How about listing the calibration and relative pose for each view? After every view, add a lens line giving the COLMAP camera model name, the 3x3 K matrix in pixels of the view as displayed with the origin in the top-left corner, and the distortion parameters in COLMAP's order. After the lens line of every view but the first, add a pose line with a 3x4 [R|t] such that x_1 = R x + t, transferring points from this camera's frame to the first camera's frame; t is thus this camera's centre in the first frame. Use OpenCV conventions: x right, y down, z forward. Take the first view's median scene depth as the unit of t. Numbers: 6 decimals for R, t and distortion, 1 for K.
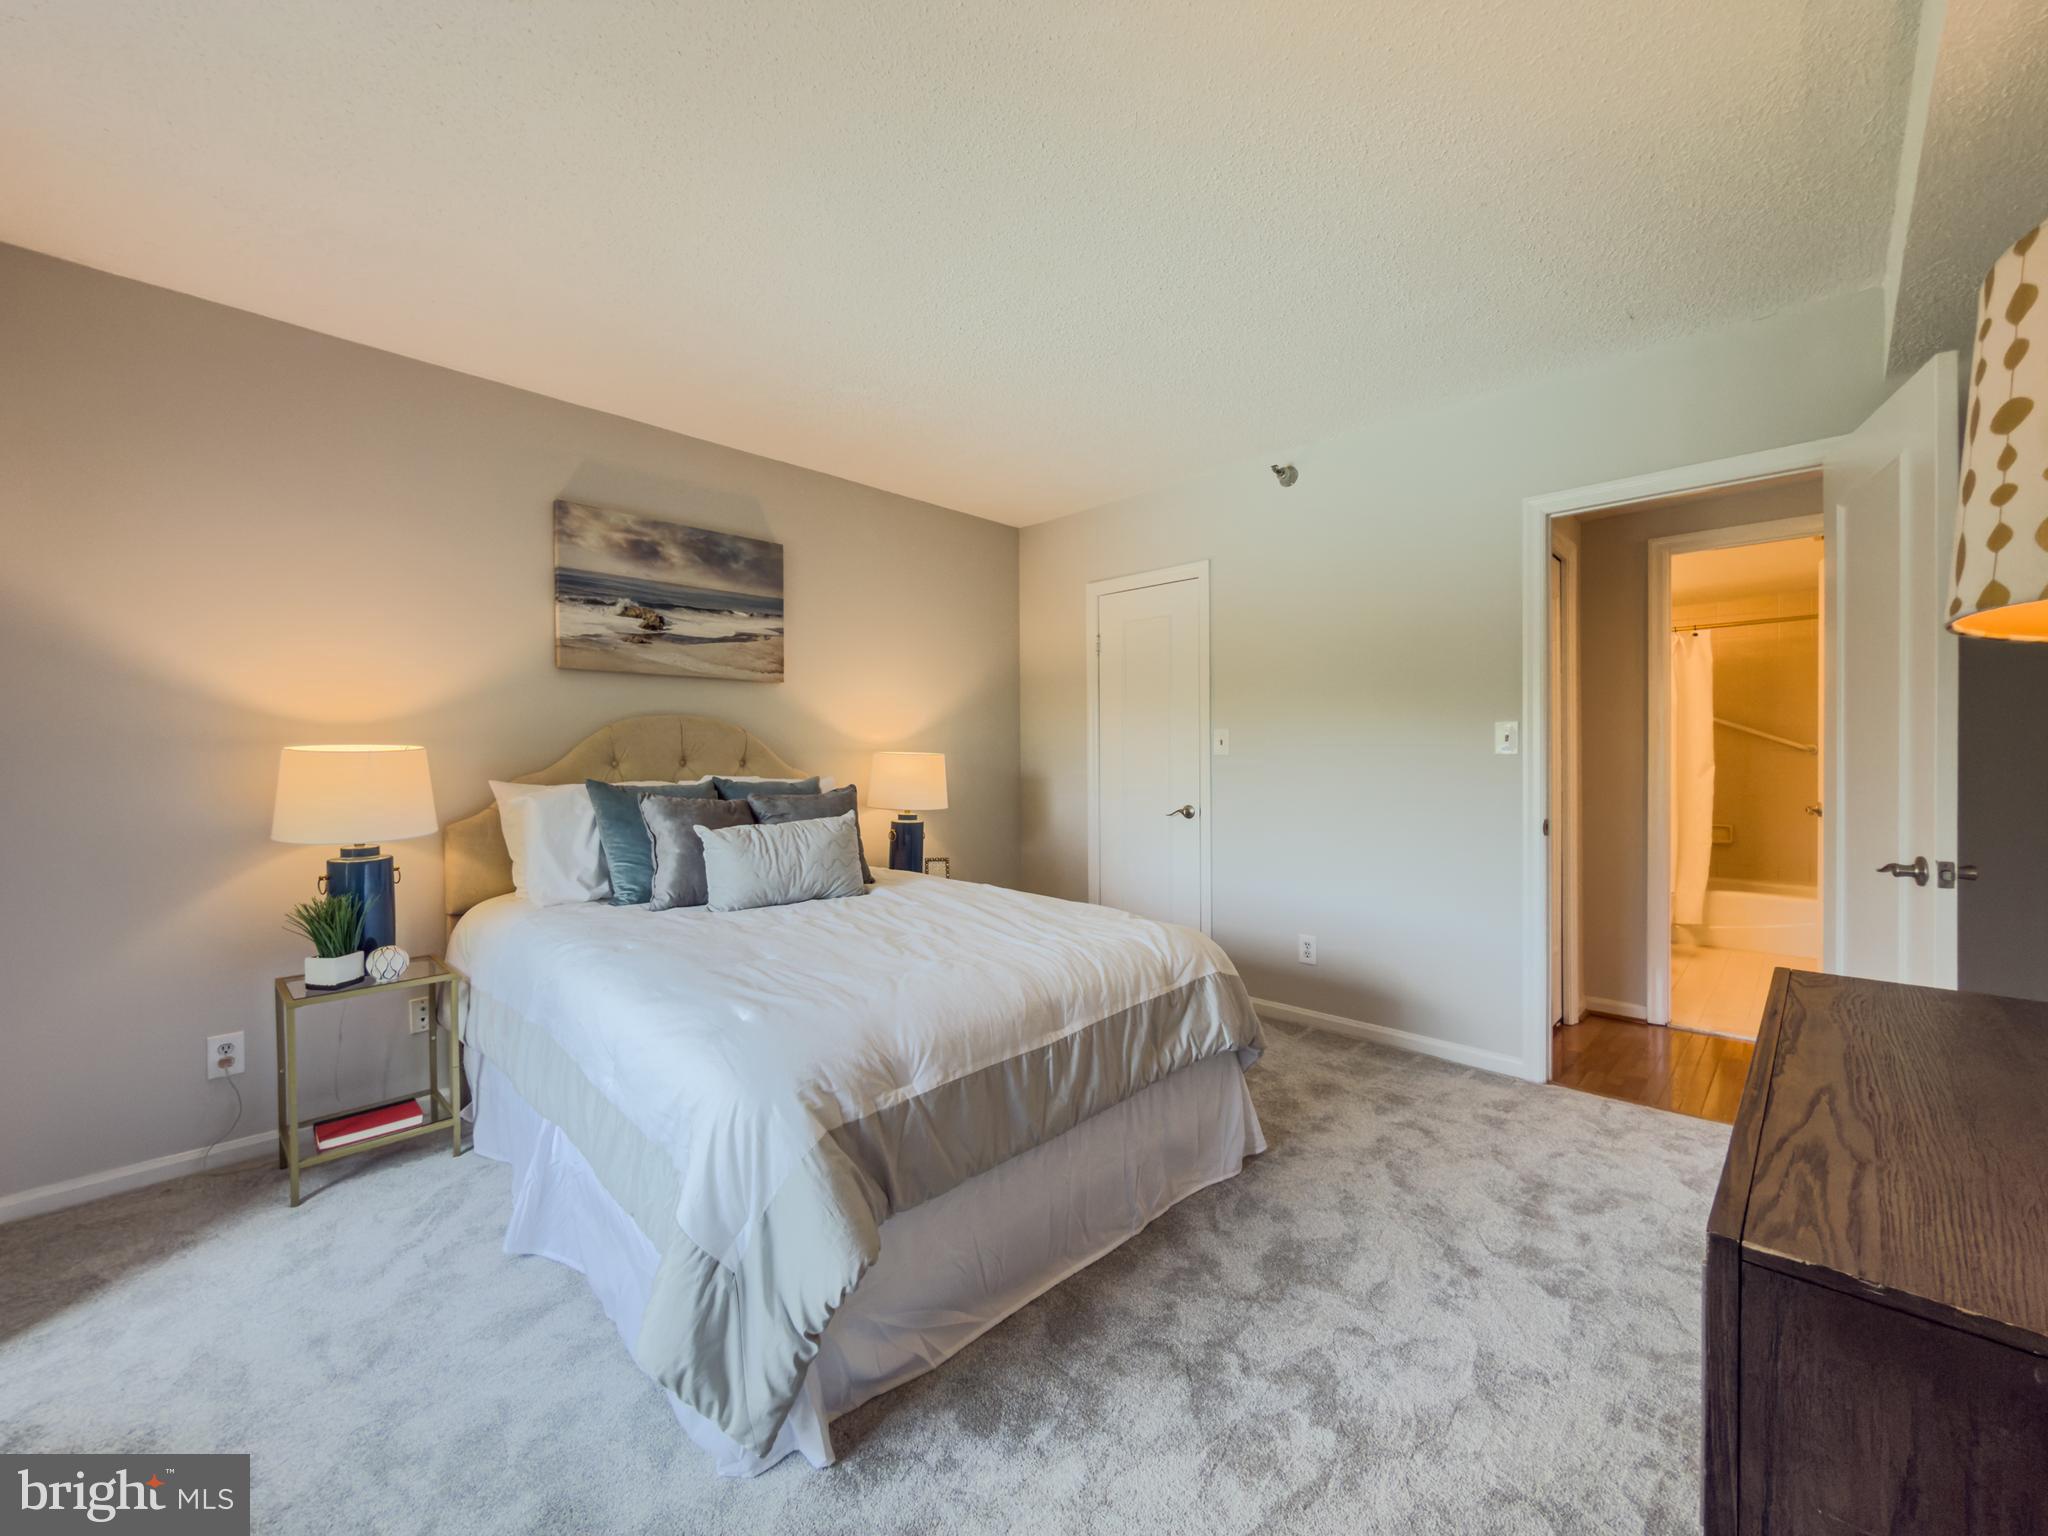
lens RADIAL K [[831.6, 0, 1017.3], [0, 831.6, 762.6], [0, 0, 1]] dist [-0.000308, 0.000164]
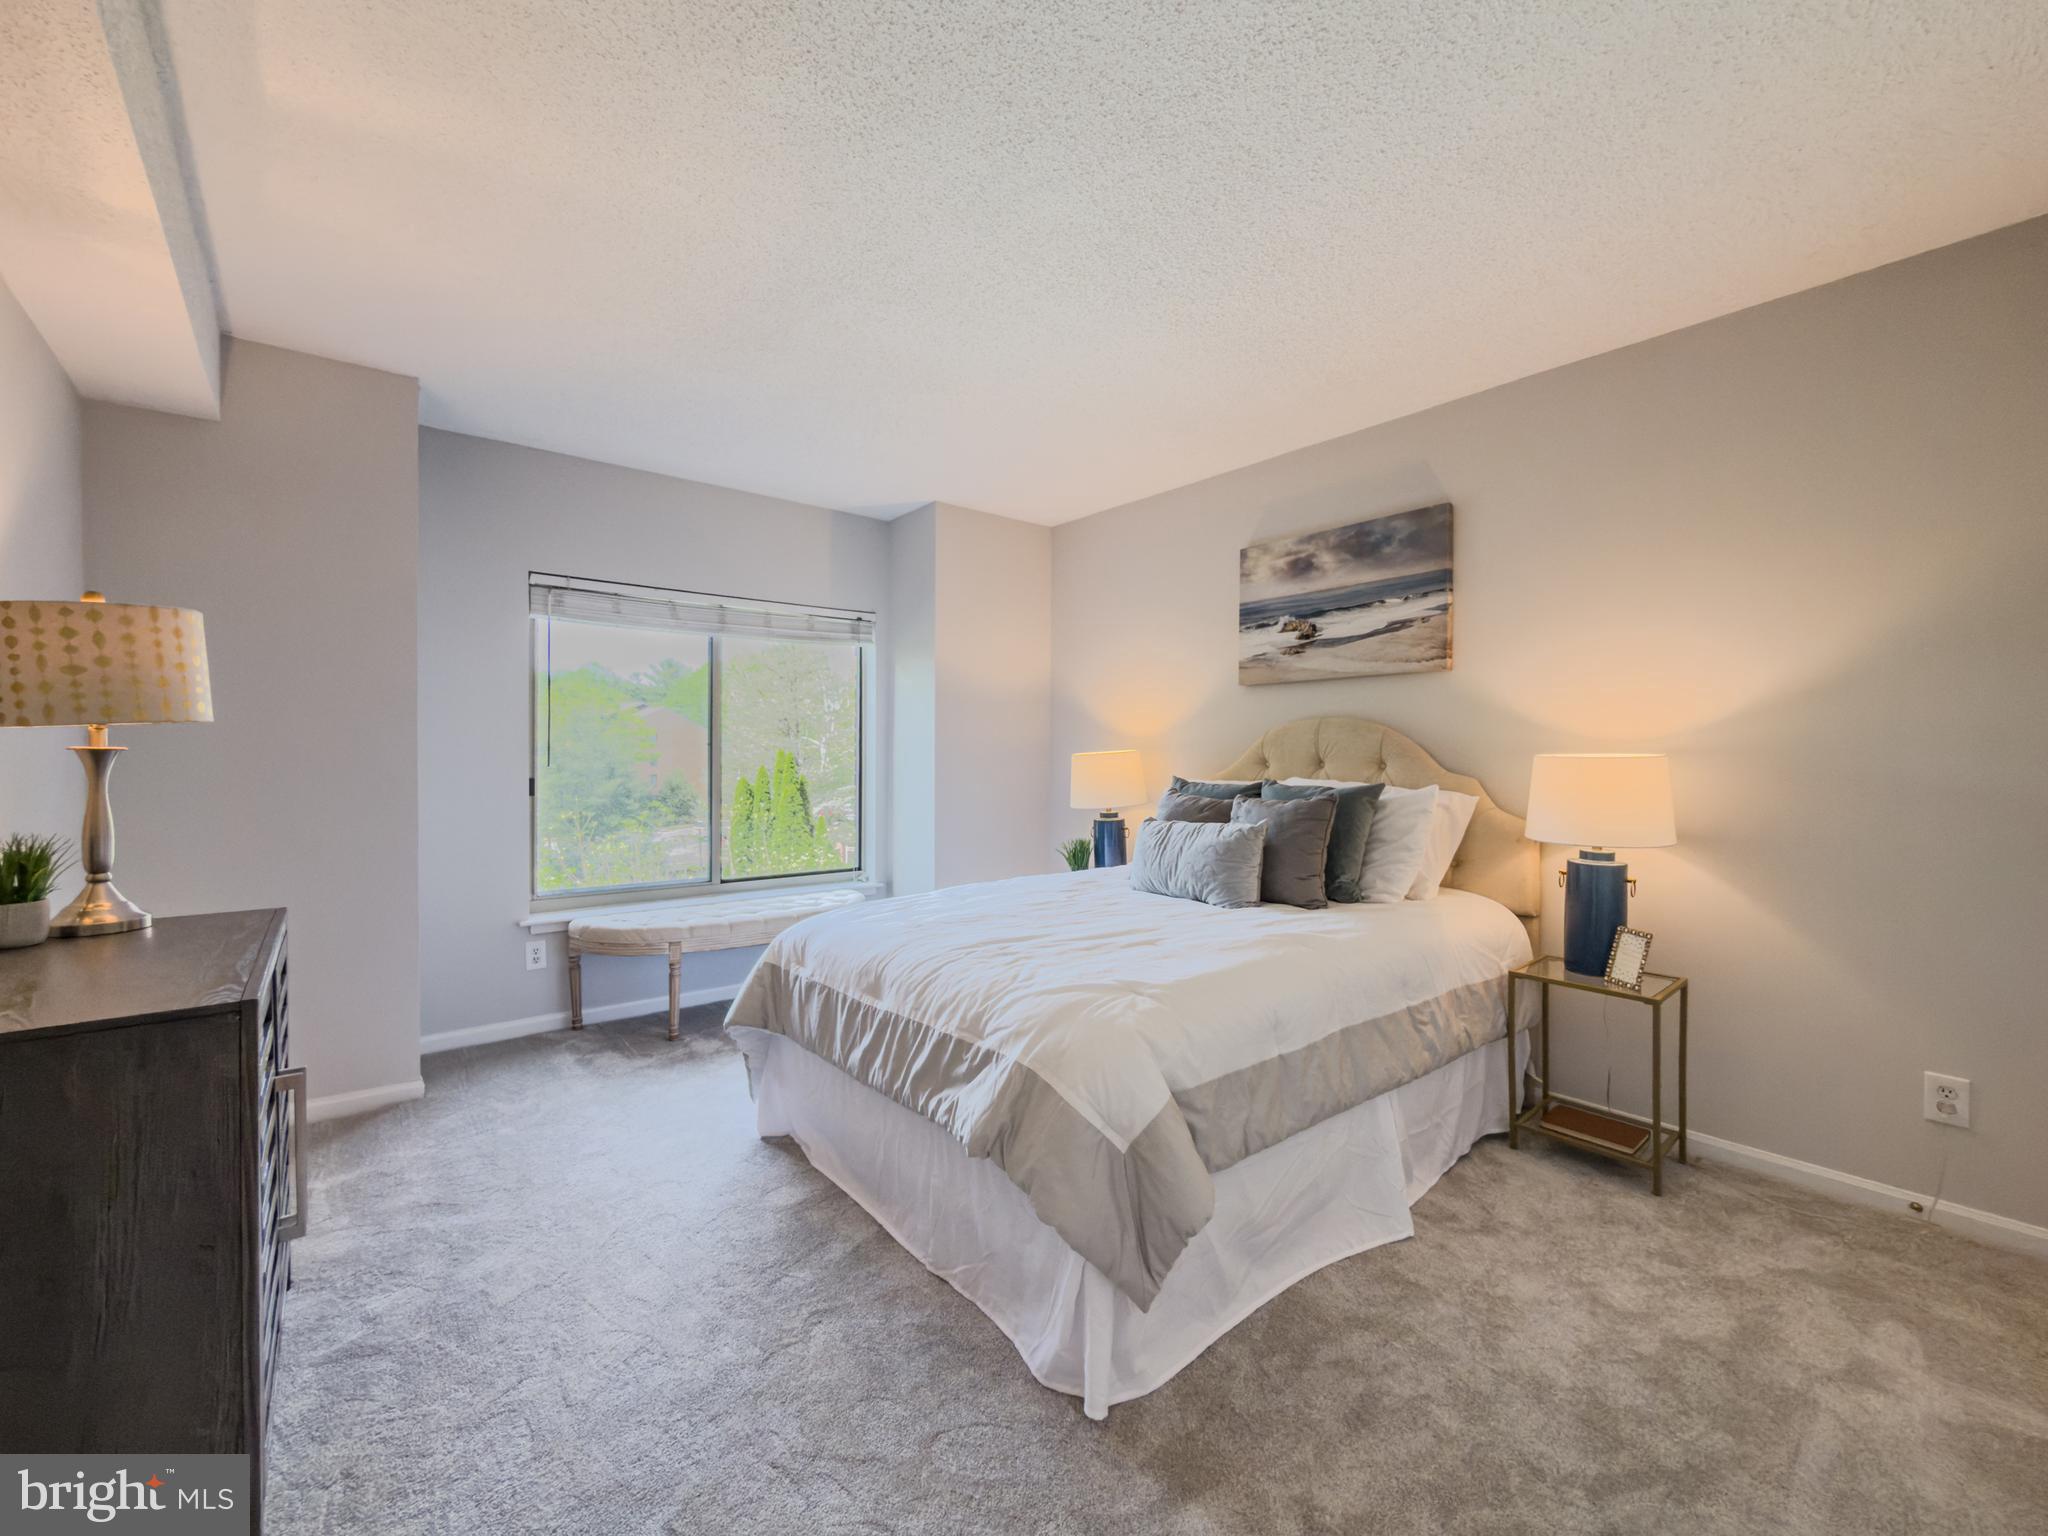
lens RADIAL K [[831.6, 0, 1009.0], [0, 831.6, 756.9], [0, 0, 1]] dist [-0.000308, 0.000164]
pose [[-0.126086, -0.002717, -0.992016, 0.656140], [-0.021943, 0.999759, 0.000051, -0.001510], [0.991777, 0.021774, -0.126116, 0.759524]]
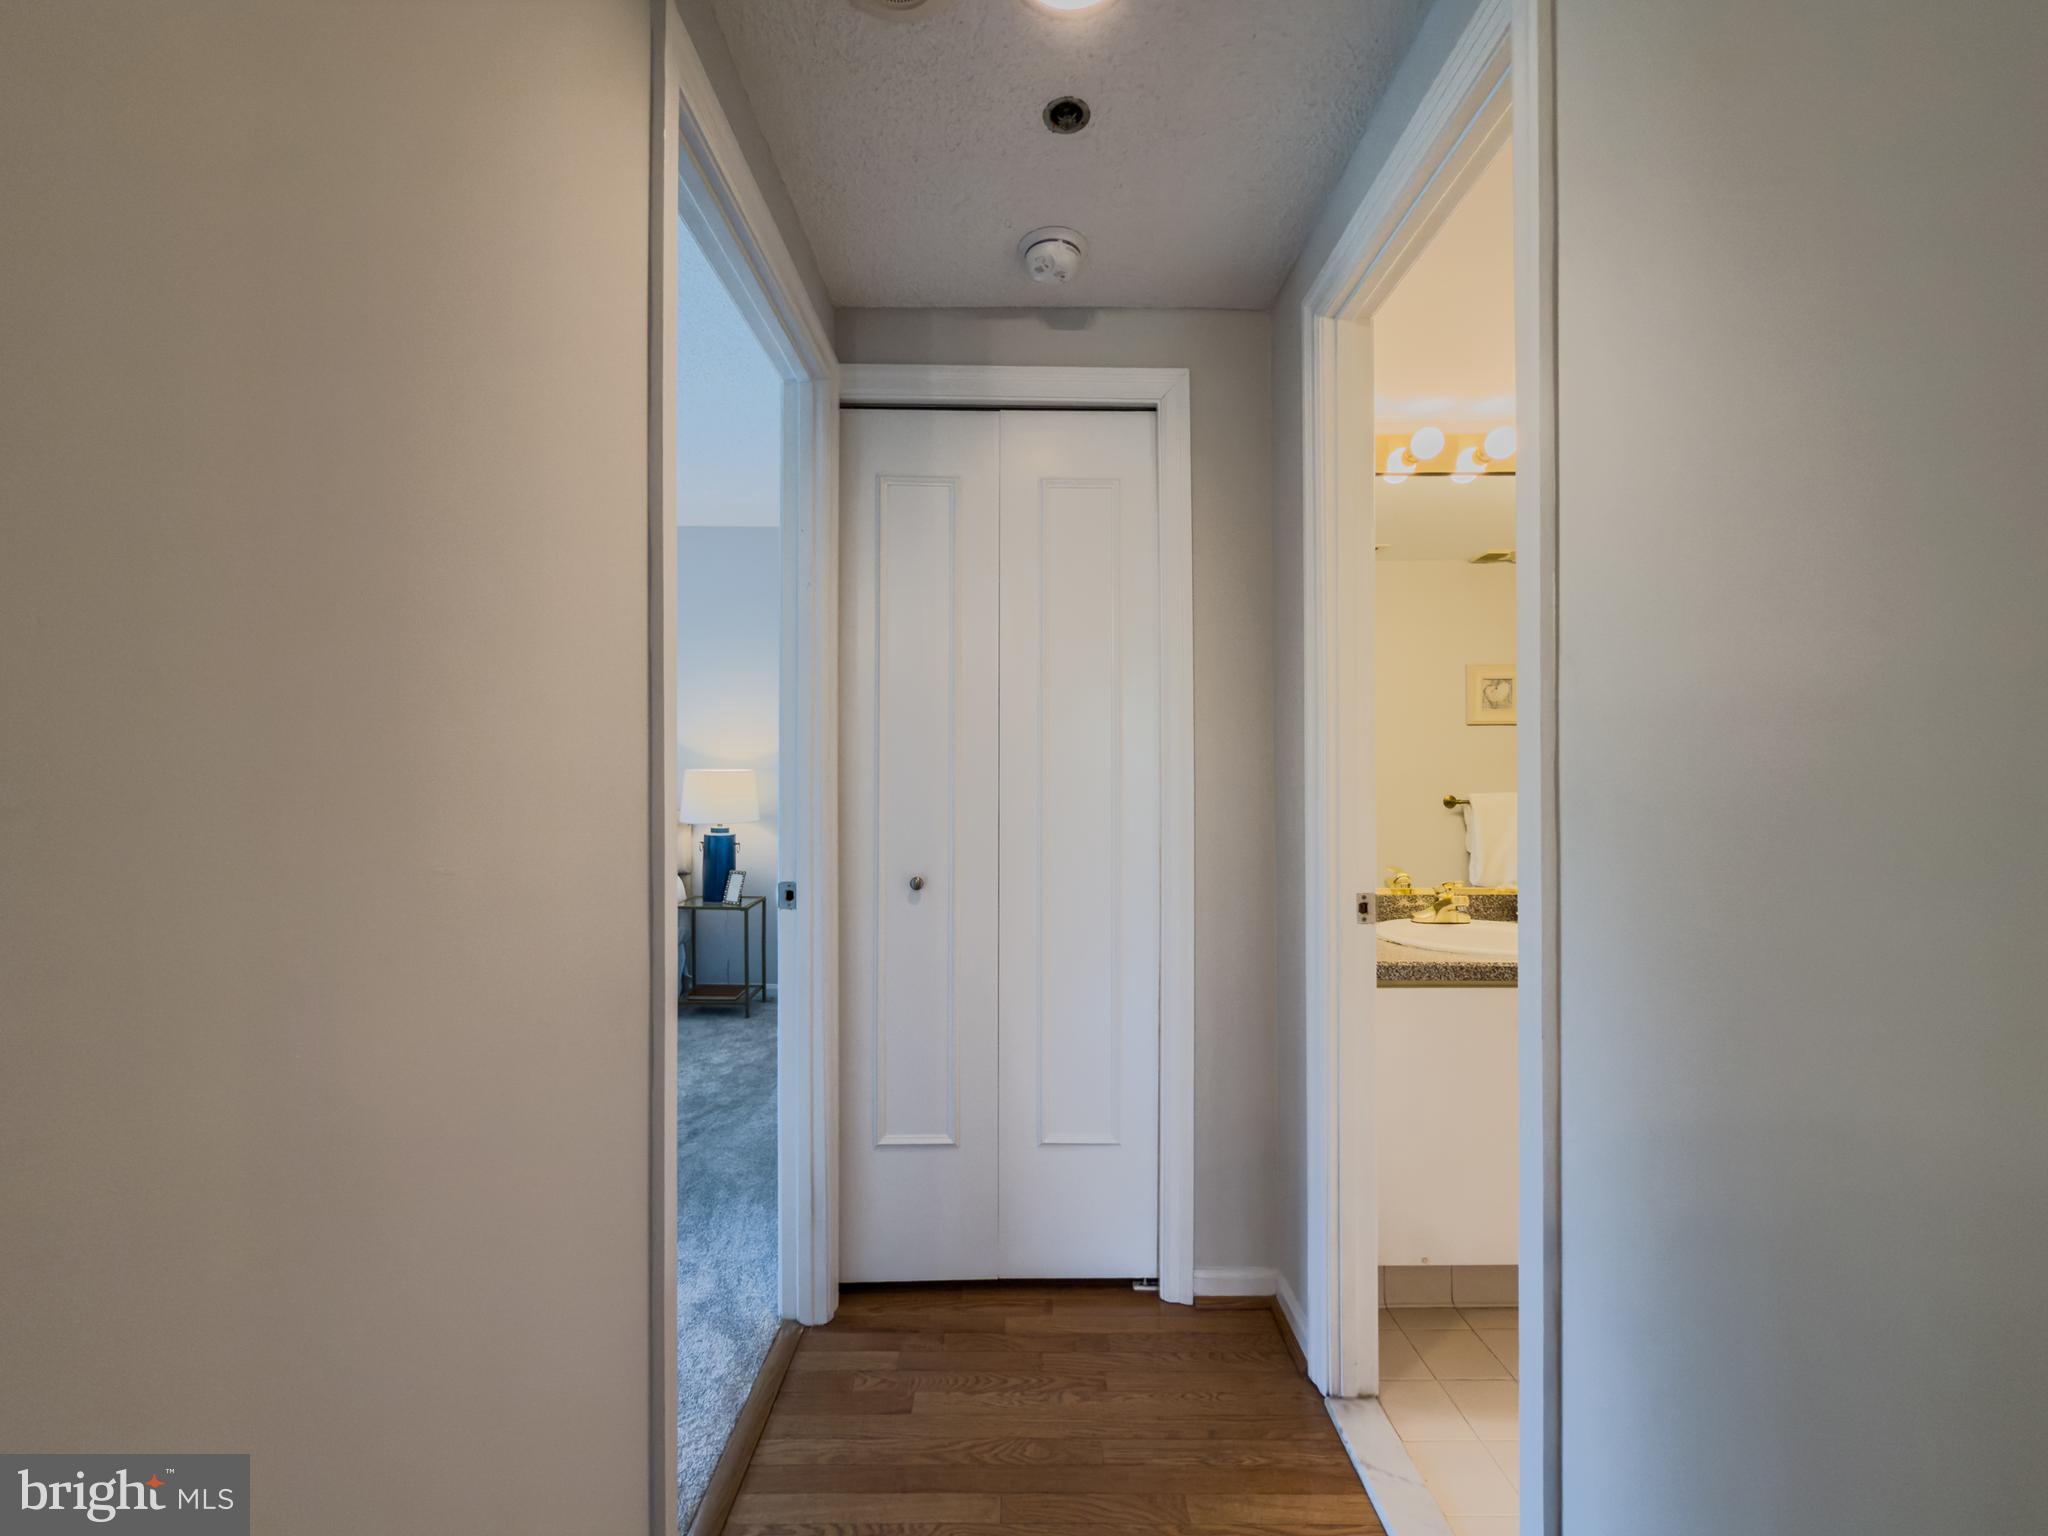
lens RADIAL K [[831.6, 0, 1025.5], [0, 831.6, 768.5], [0, 0, 1]] dist [-0.000308, 0.000164]
pose [[0.698557, -0.009239, -0.715494, 1.765287], [-0.011527, 0.999642, -0.024162, 0.023345], [0.715461, 0.025126, 0.698201, 0.446194]]
